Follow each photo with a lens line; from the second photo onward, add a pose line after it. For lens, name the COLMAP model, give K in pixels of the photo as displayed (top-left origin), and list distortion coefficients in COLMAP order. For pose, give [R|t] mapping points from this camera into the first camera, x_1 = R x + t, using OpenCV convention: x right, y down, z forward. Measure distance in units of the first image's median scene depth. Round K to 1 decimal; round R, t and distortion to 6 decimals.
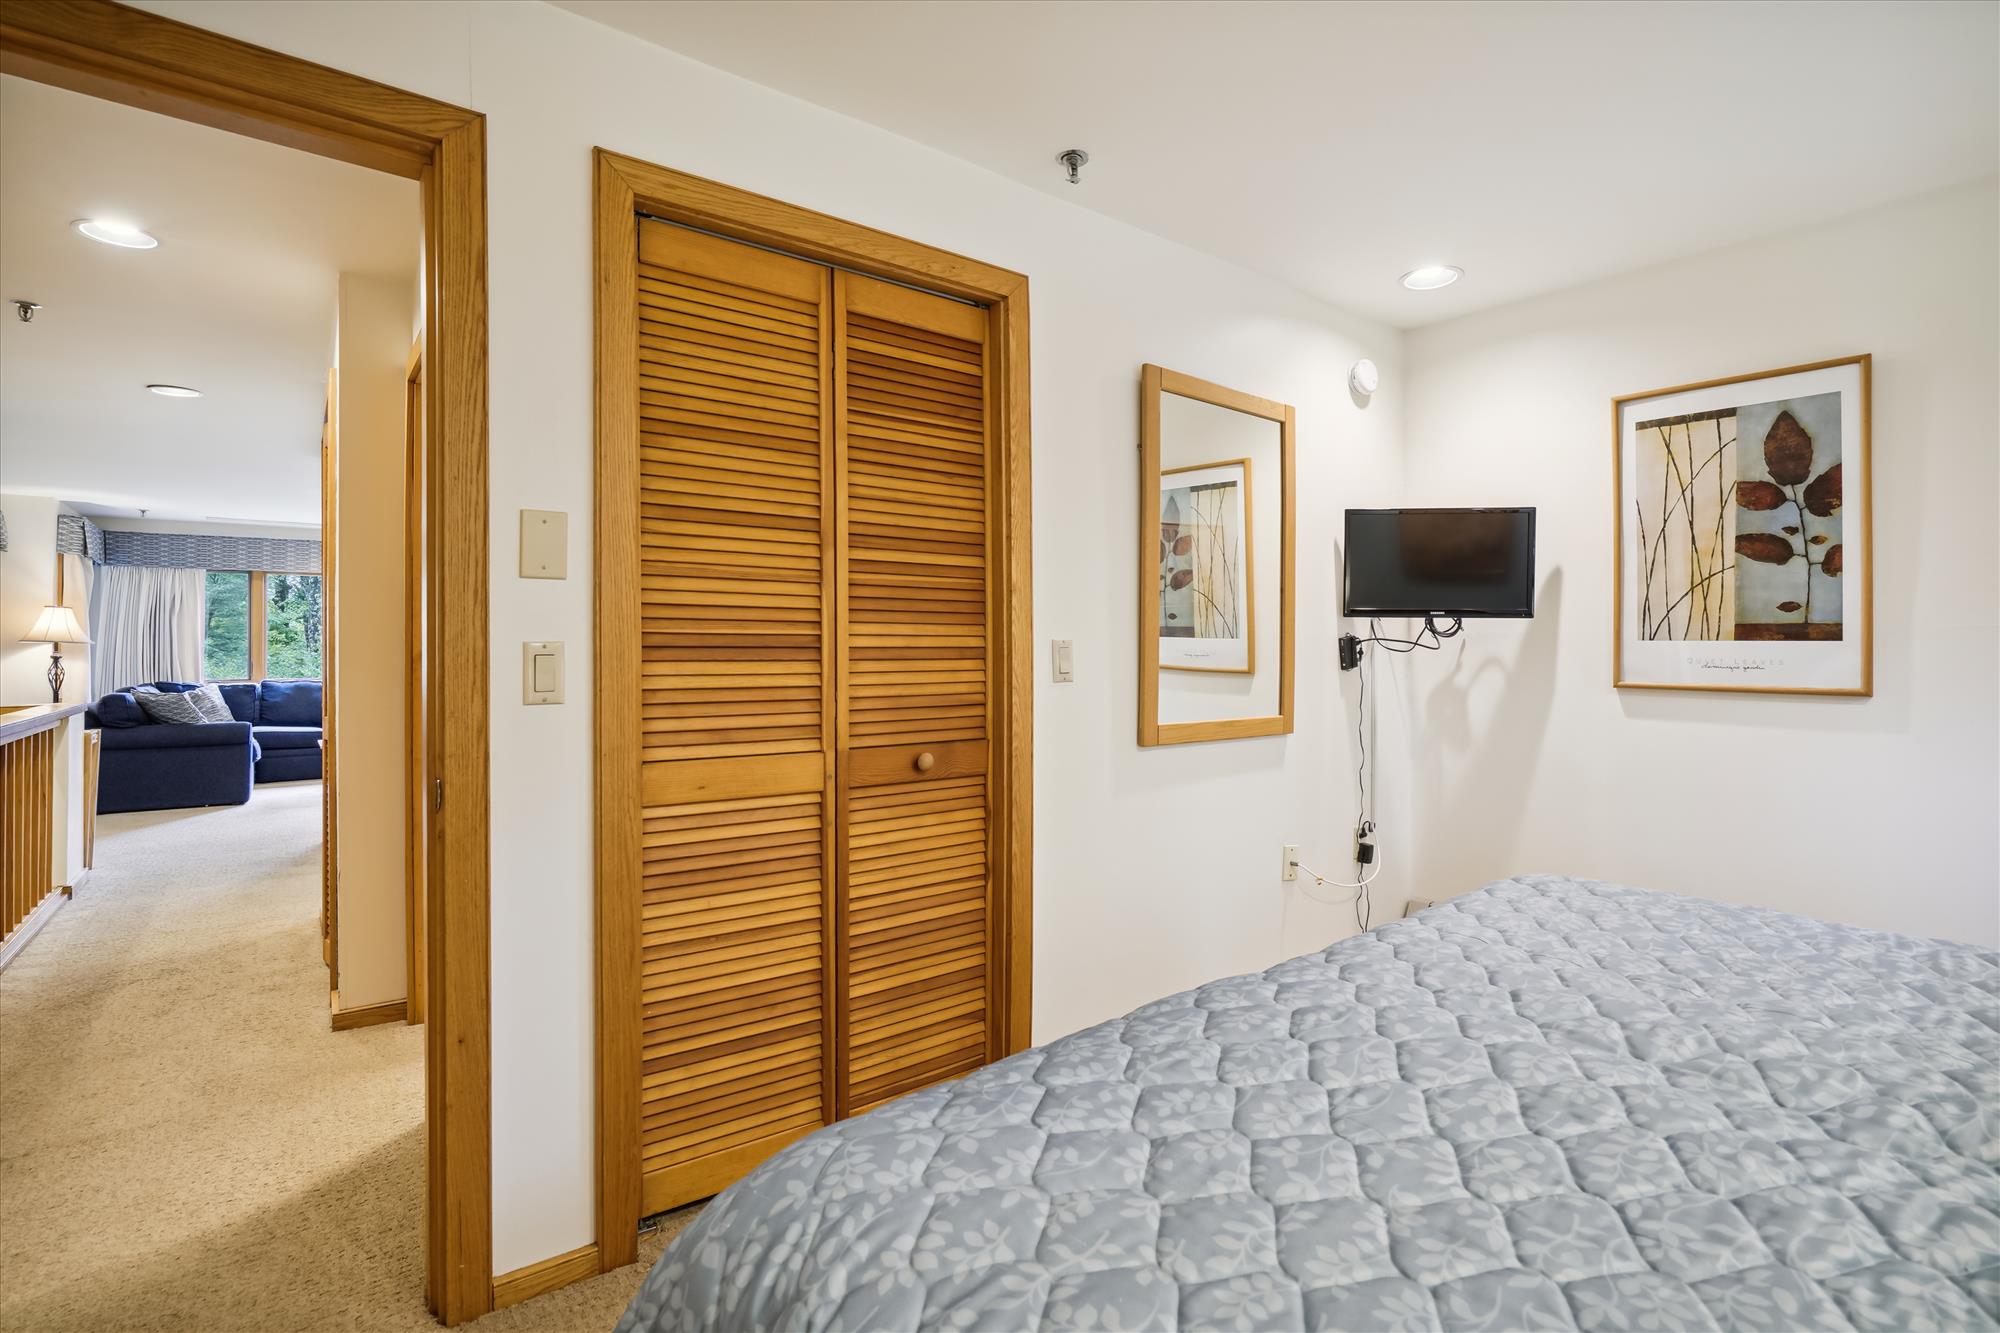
lens RADIAL K [[938.0, 0, 994.9], [0, 938.0, 646.3], [0, 0, 1]] dist [-0.055439, 0.024724]
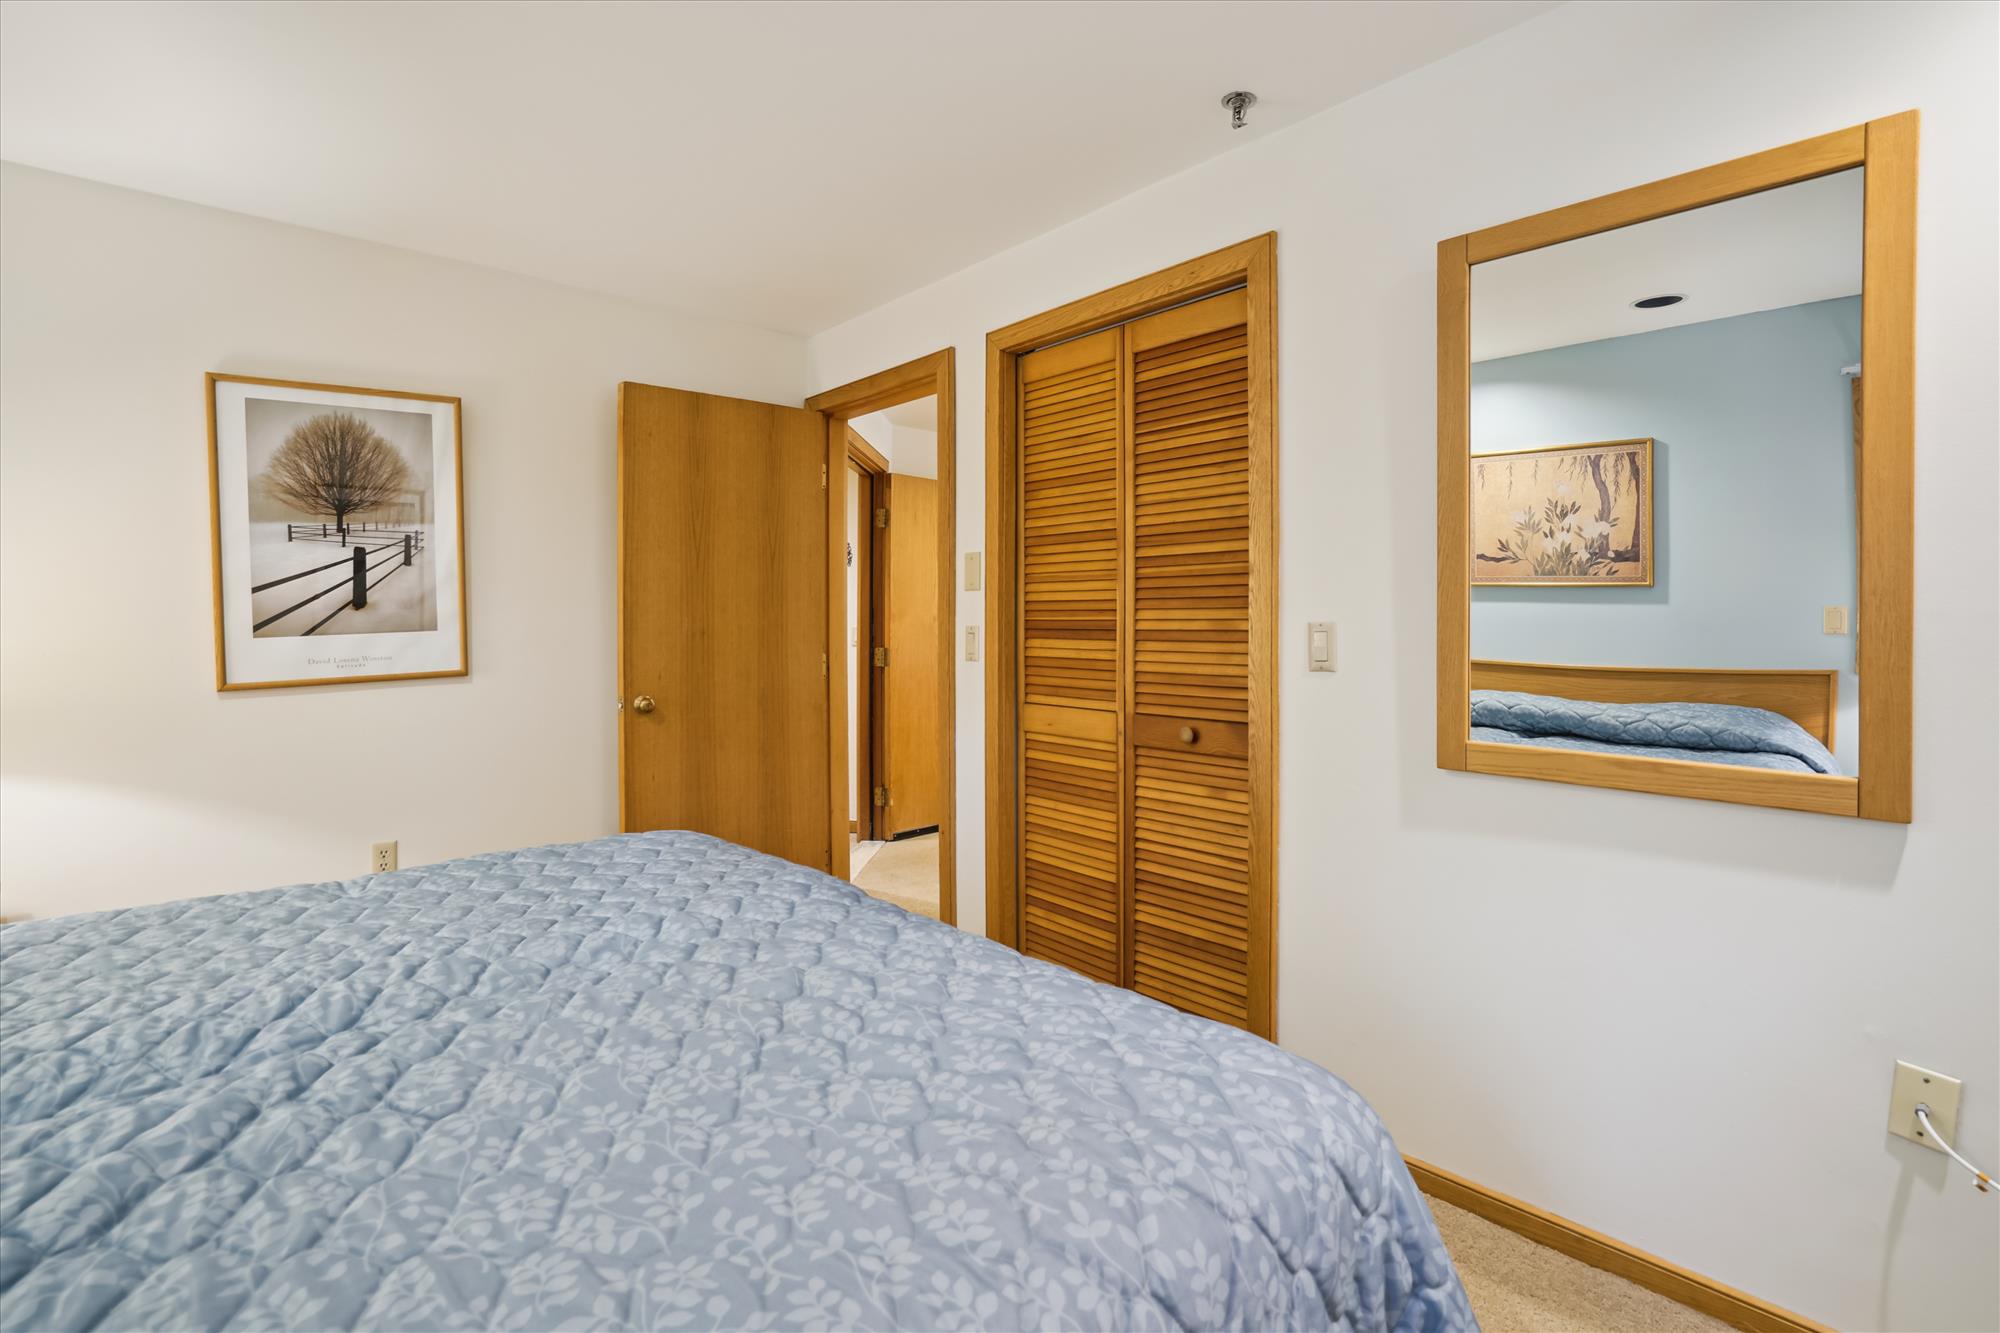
lens RADIAL K [[938.0, 0, 994.9], [0, 938.0, 646.3], [0, 0, 1]] dist [-0.055439, 0.024724]
pose [[0.071976, 0.021768, -0.997169, 1.849793], [-0.002252, 0.999763, 0.021662, -0.007928], [0.997404, 0.000687, 0.072008, 1.290502]]
